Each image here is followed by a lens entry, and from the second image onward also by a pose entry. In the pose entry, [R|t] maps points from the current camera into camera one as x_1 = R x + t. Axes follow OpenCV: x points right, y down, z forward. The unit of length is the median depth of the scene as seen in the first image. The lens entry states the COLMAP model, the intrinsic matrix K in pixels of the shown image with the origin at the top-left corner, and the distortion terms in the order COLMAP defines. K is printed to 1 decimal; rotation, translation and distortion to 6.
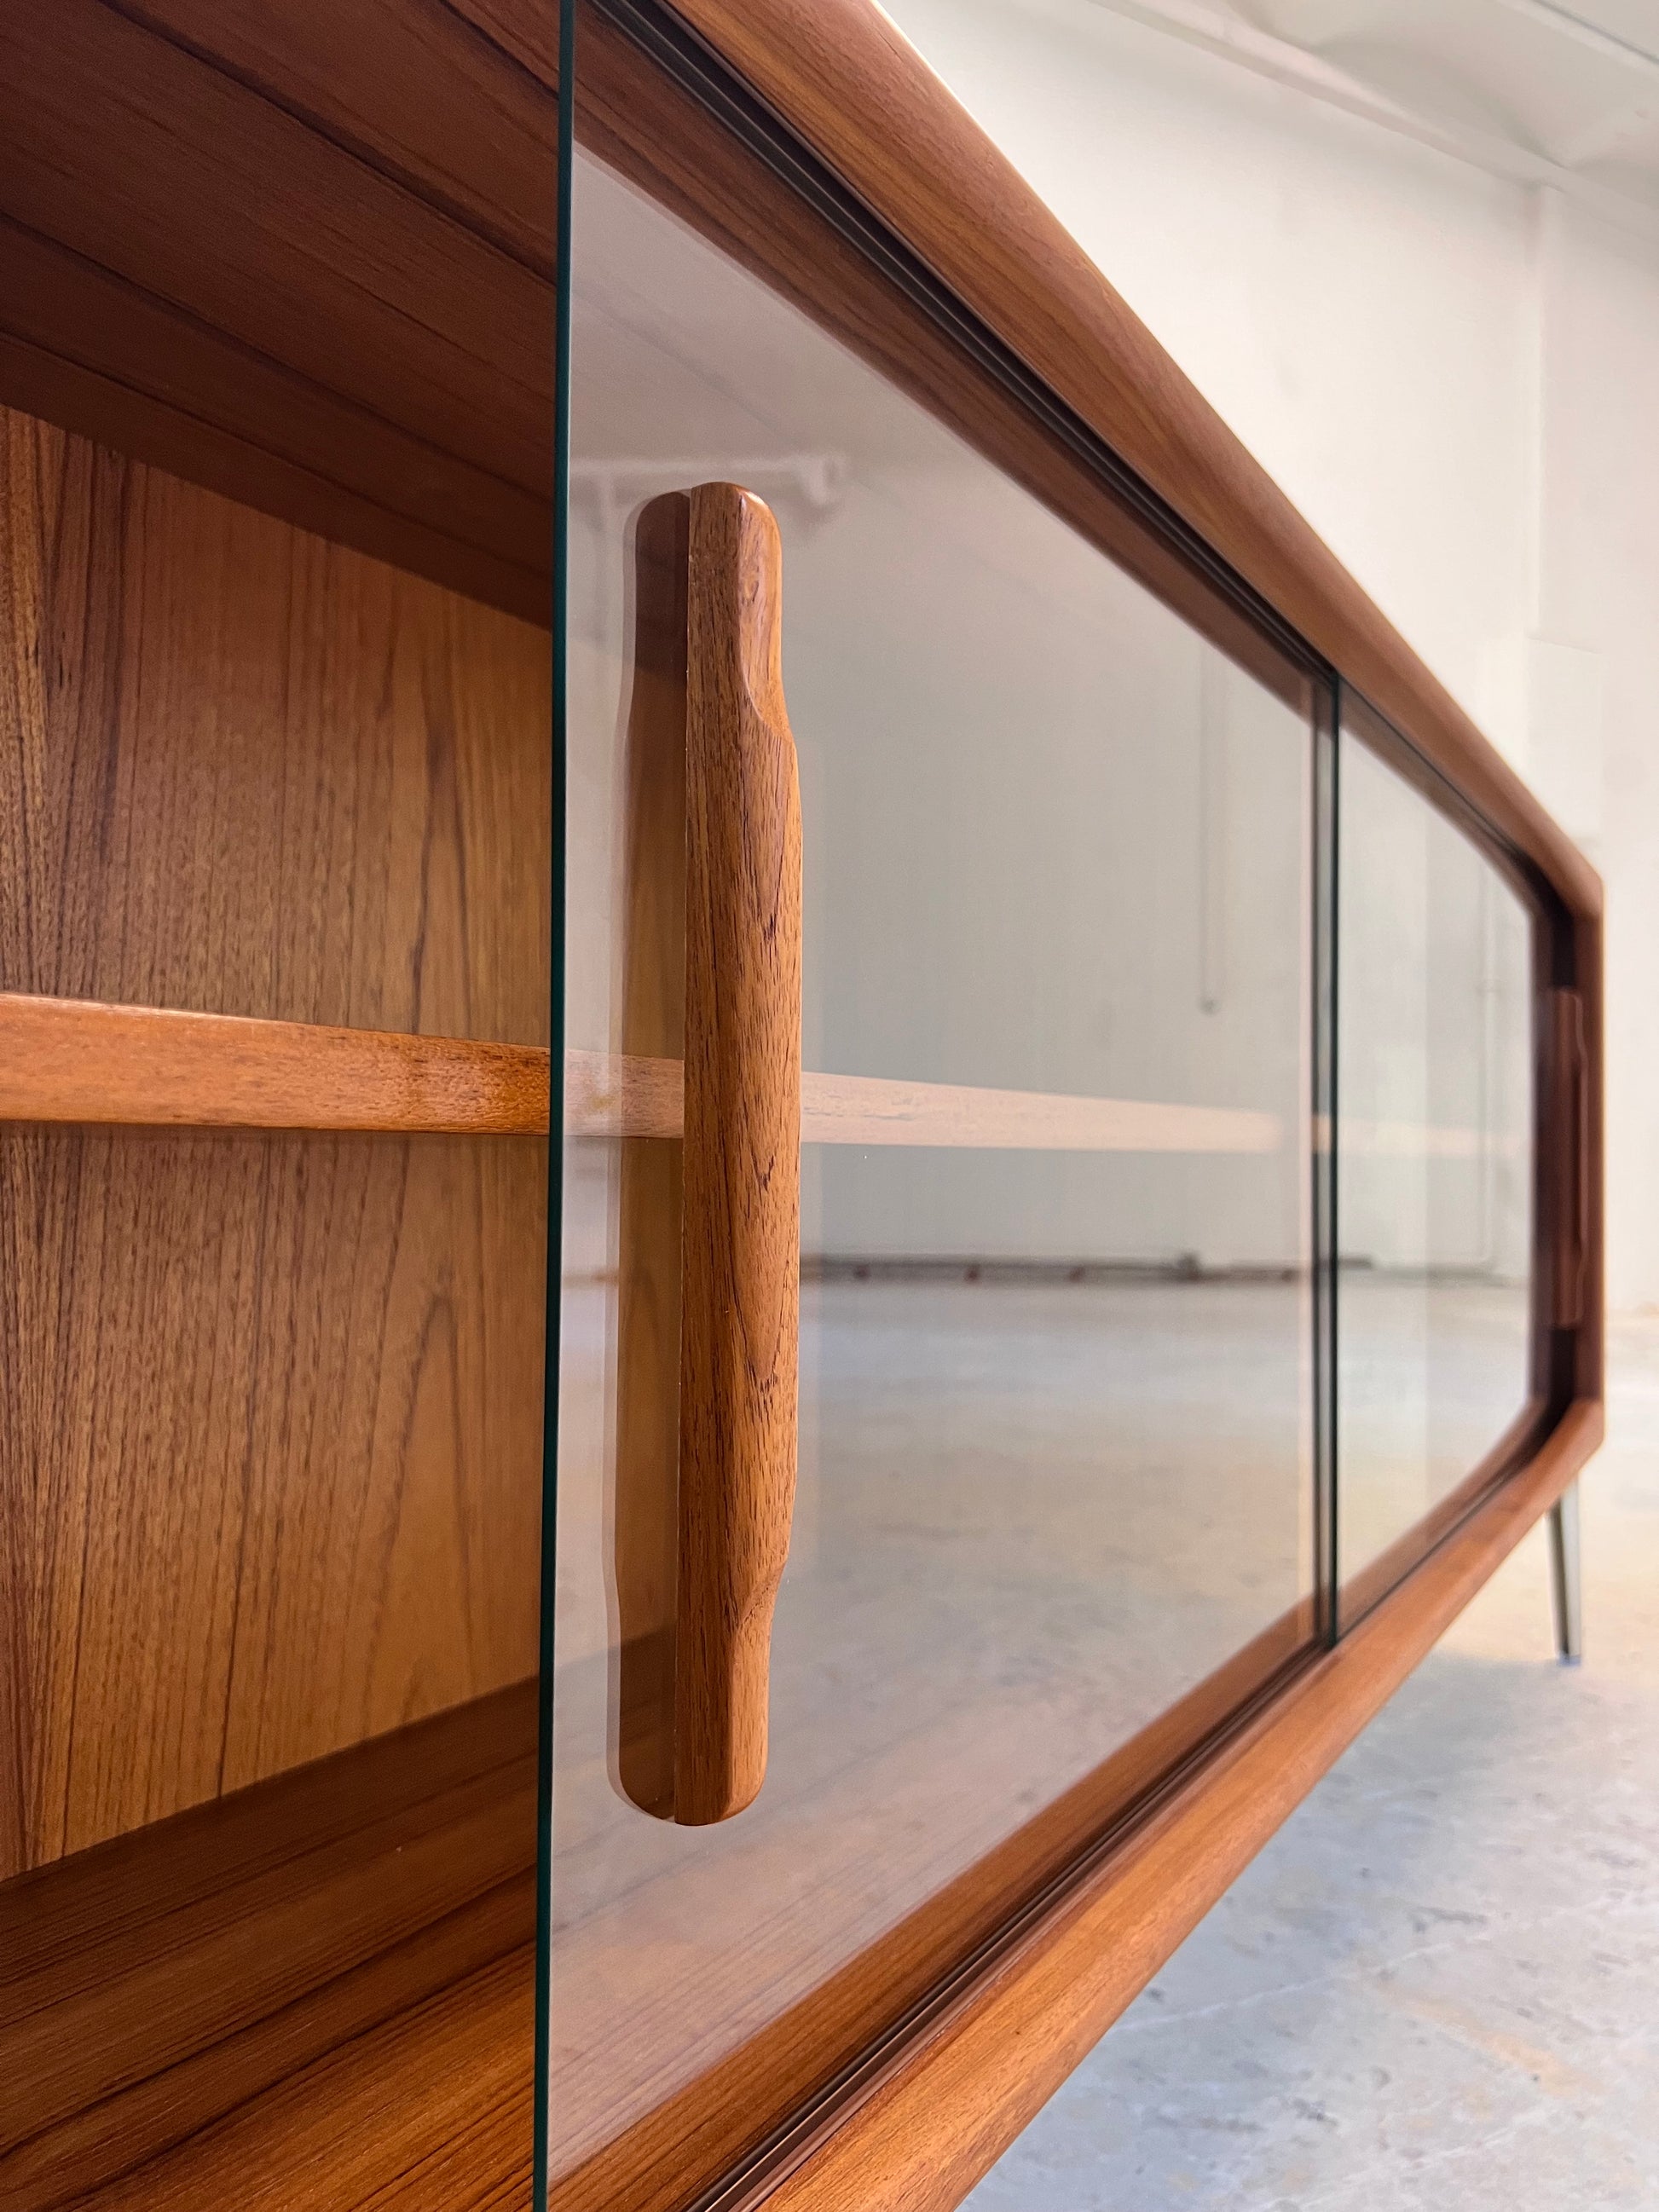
lens RADIAL K [[1707.2, 0, 836.5], [0, 1707.2, 1111.0], [0, 0, 1]] dist [0.035410, -0.053252]
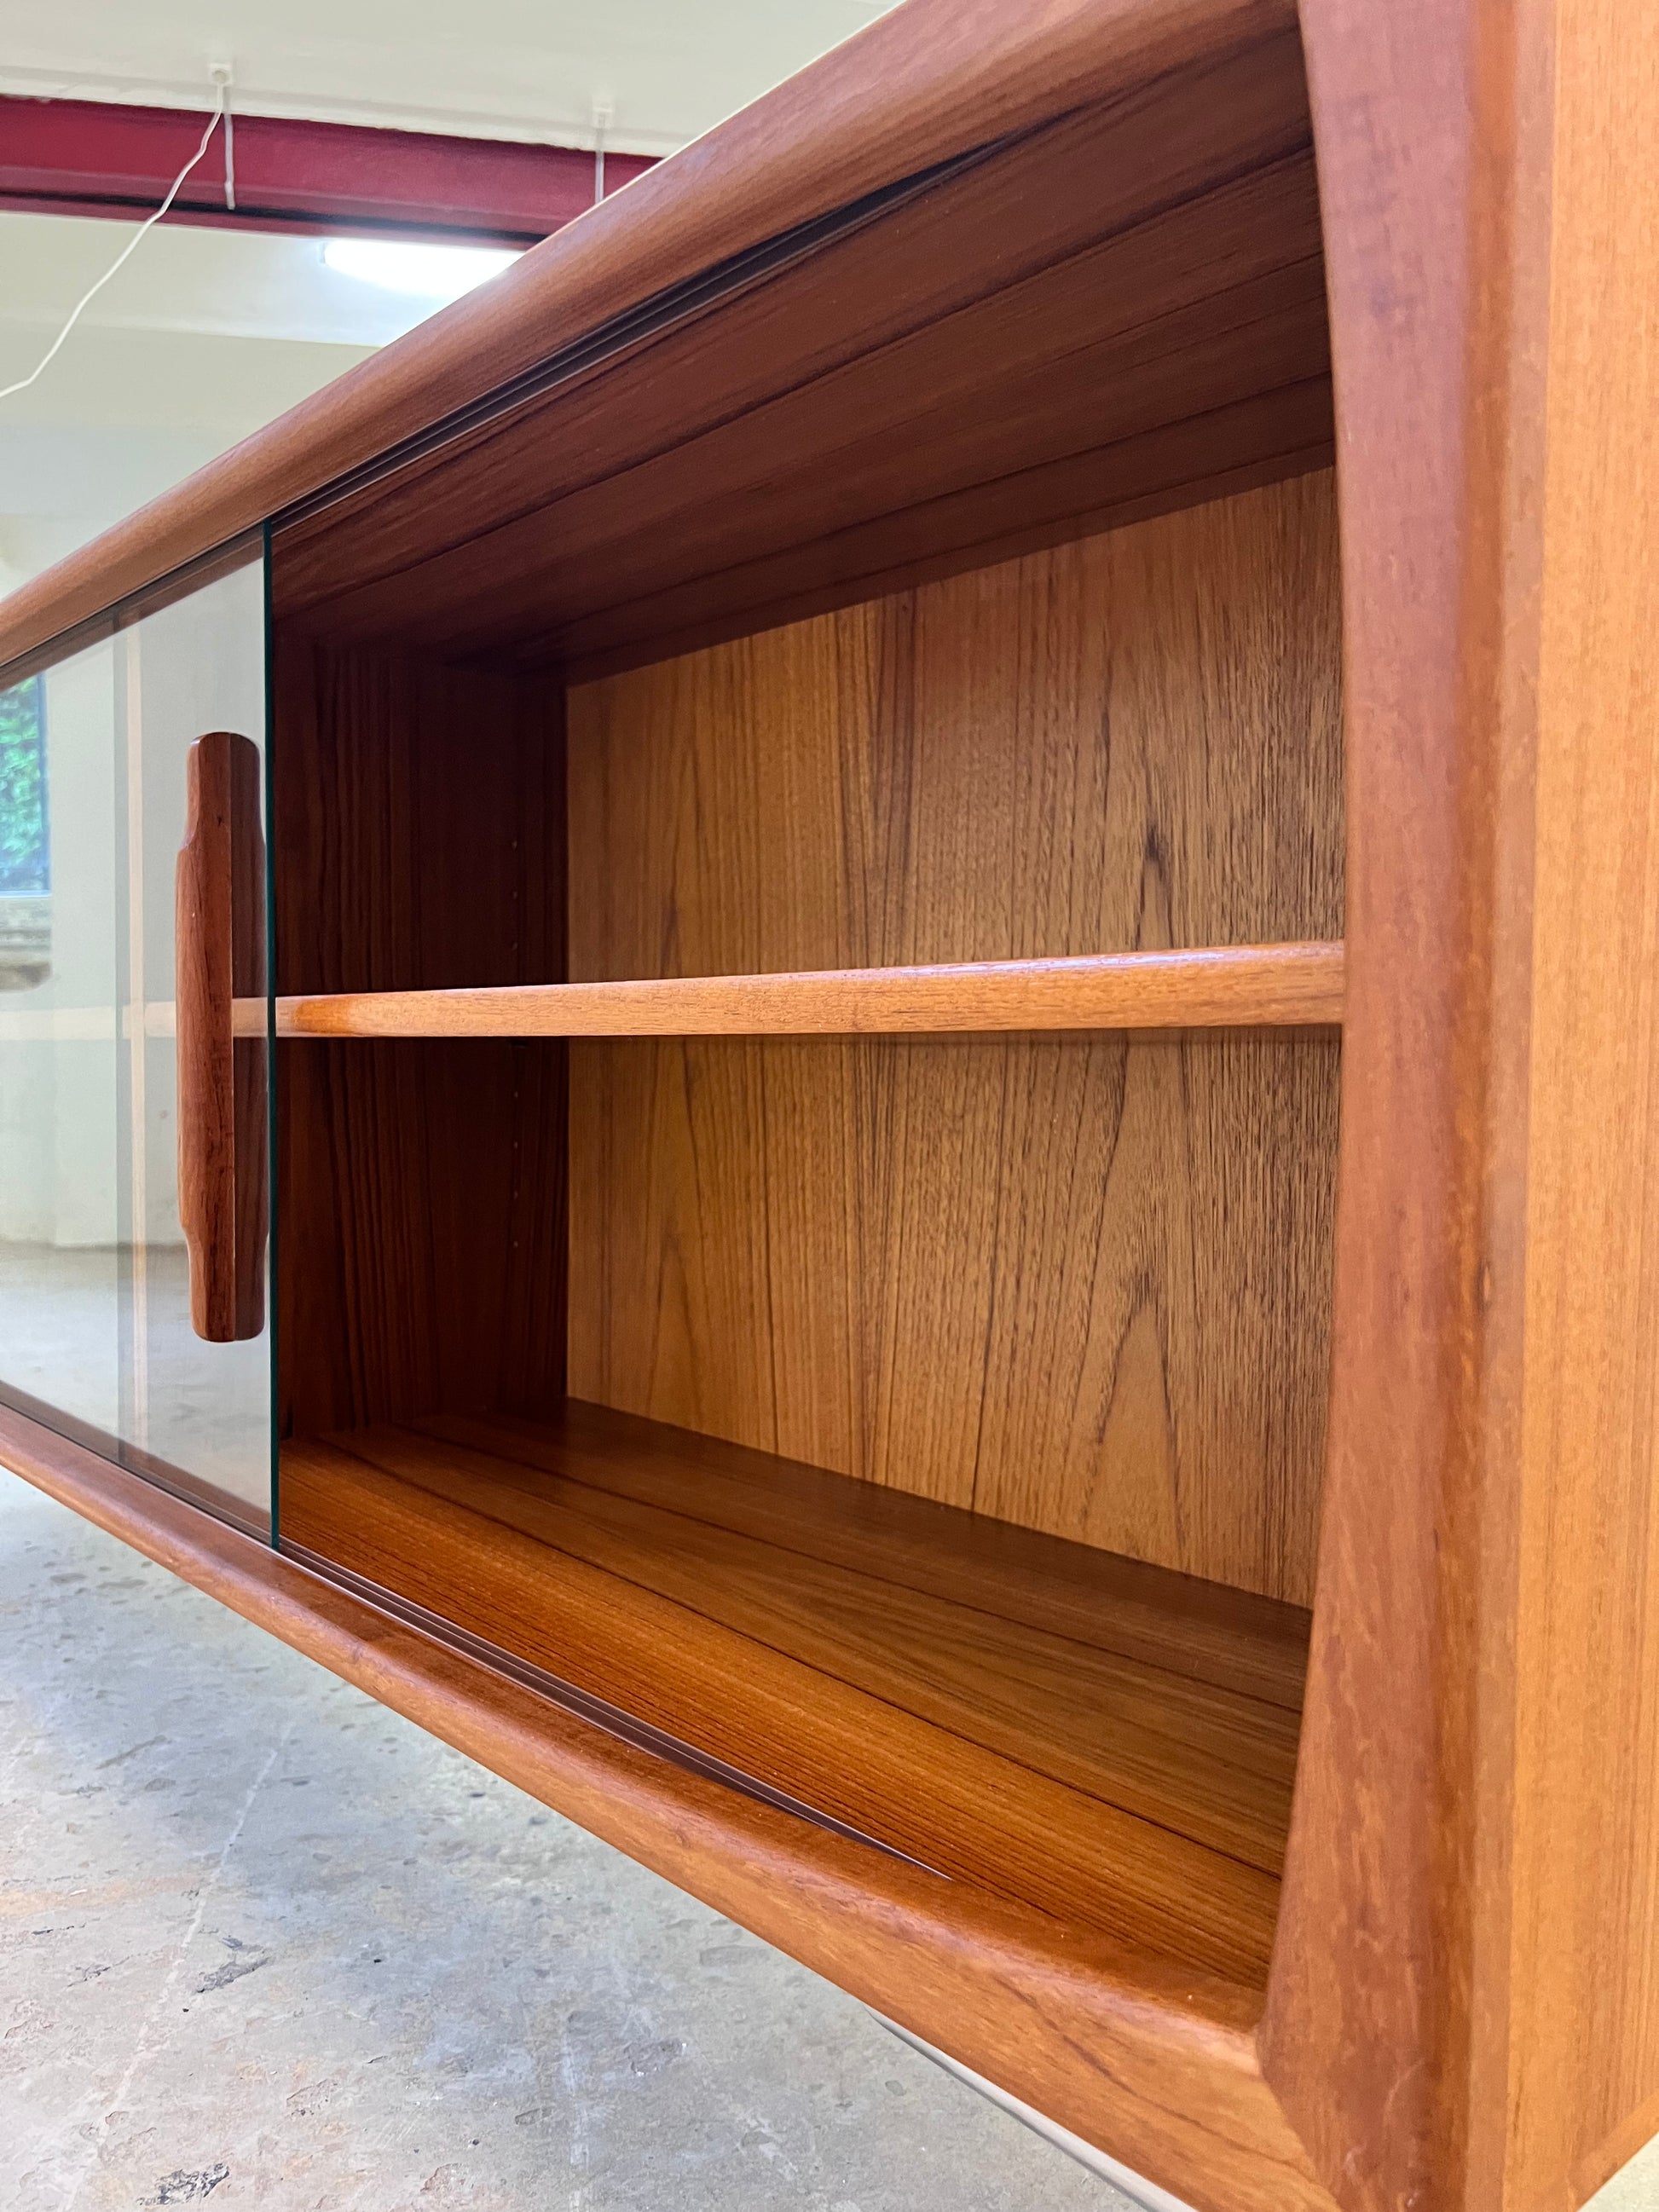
lens RADIAL K [[1707.2, 0, 851.2], [0, 1707.2, 1119.9], [0, 0, 1]] dist [0.035410, -0.053252]
pose [[-0.303617, 0.026044, -0.952438, 1.340797], [0.003968, 0.999652, 0.026070, 0.061376], [0.952786, 0.004136, -0.303615, 1.984870]]
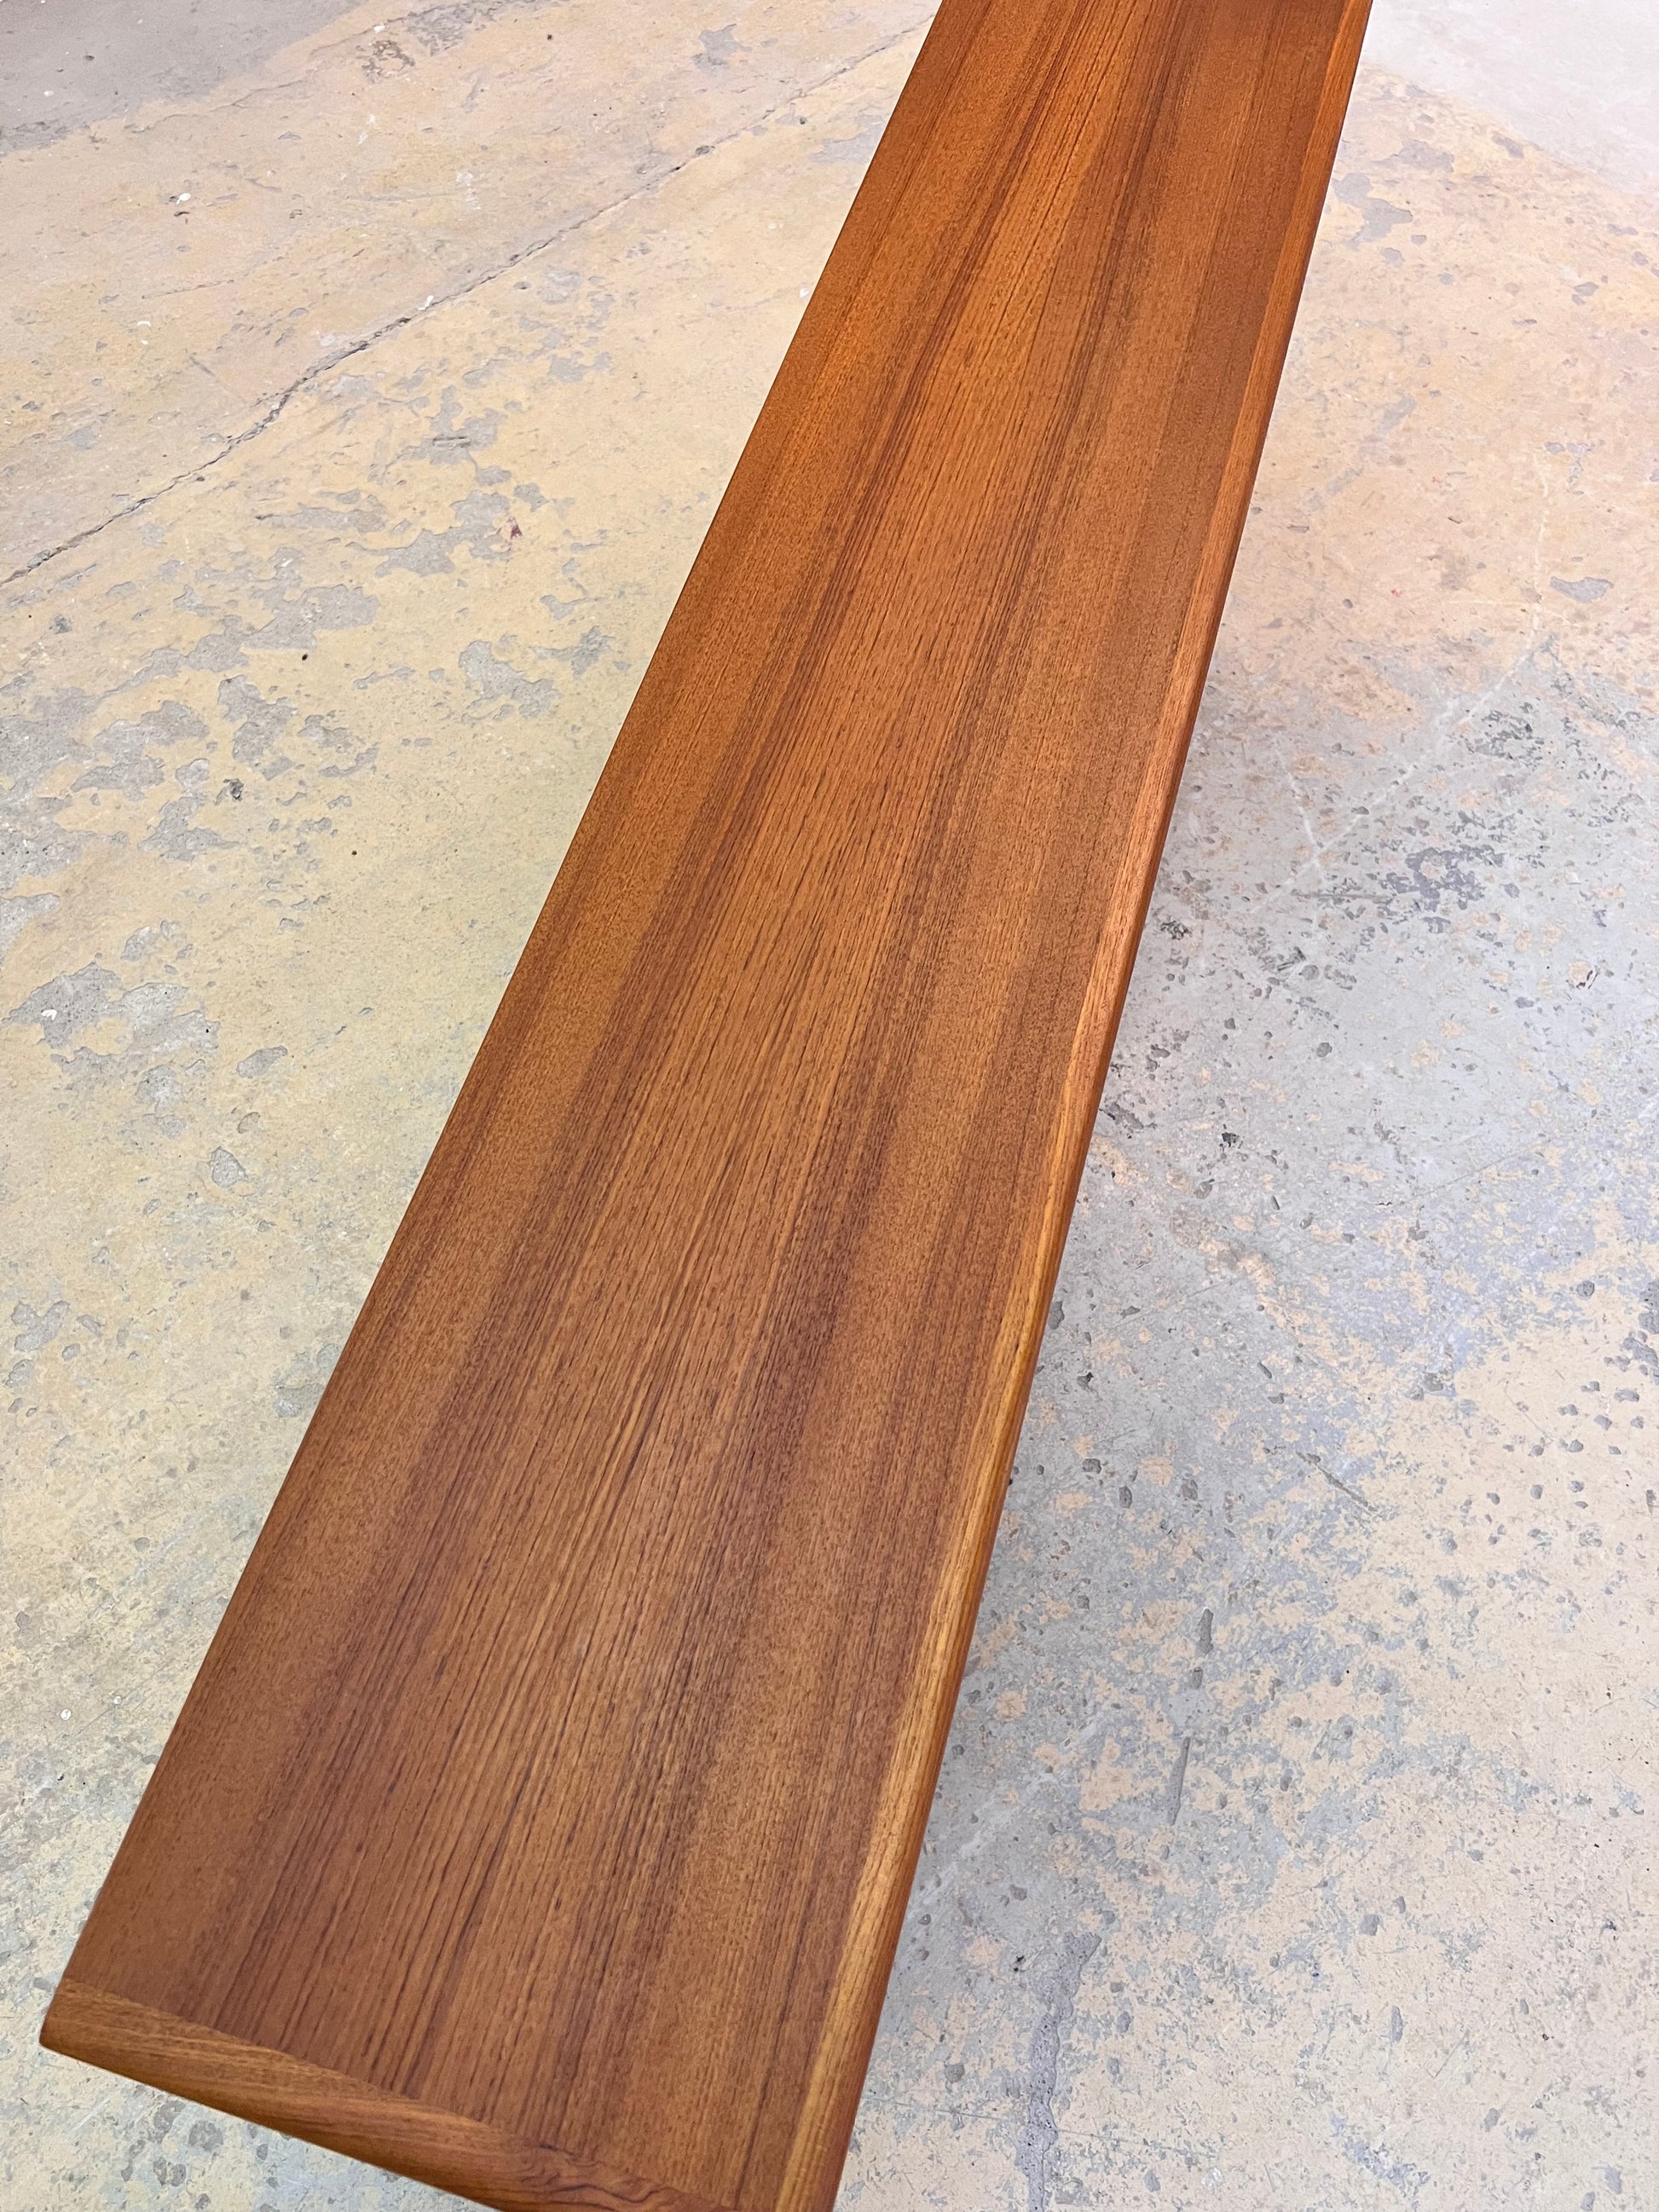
lens RADIAL K [[1707.2, 0, 841.1], [0, 1707.2, 1056.9], [0, 0, 1]] dist [0.035410, -0.053252]
pose [[0.968058, -0.221543, 0.117401, -0.125106], [-0.011511, 0.428476, 0.903480, -1.438447], [-0.250463, -0.875972, 0.412240, 0.392862]]
